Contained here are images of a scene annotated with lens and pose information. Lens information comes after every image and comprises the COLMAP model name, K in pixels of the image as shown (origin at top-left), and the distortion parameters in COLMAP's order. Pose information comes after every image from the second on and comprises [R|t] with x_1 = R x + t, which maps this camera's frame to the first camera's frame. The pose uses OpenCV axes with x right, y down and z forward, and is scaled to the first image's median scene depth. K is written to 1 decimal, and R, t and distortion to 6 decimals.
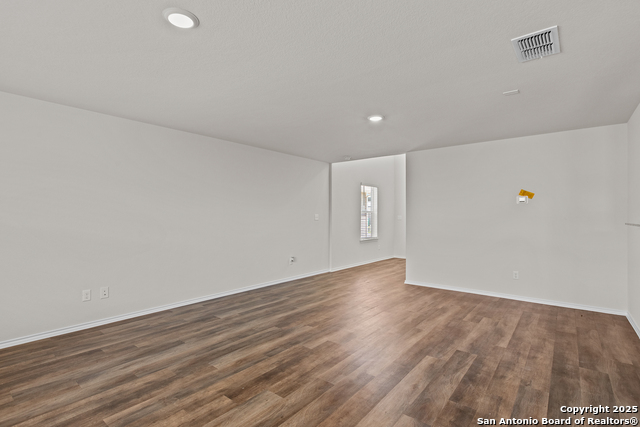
lens RADIAL K [[316.5, 0, 317.6], [0, 316.5, 213.2], [0, 0, 1]] dist [-0.004367, -0.000282]
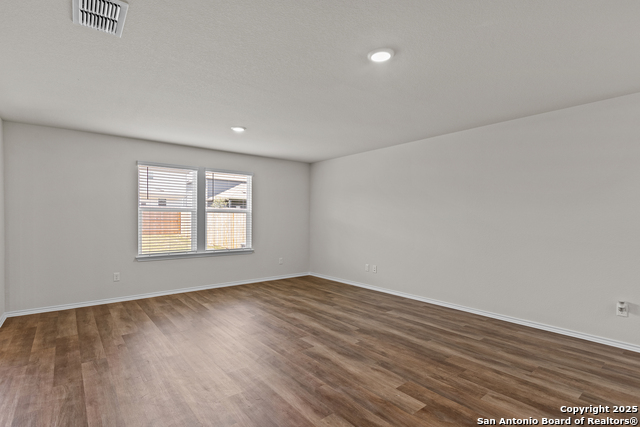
lens RADIAL K [[316.5, 0, 316.7], [0, 316.5, 216.8], [0, 0, 1]] dist [-0.004367, -0.000282]
pose [[-0.232645, -0.003266, -0.972556, 0.932535], [0.006295, 0.999968, -0.004864, 0.007003], [0.972541, -0.007253, -0.232617, 1.173912]]
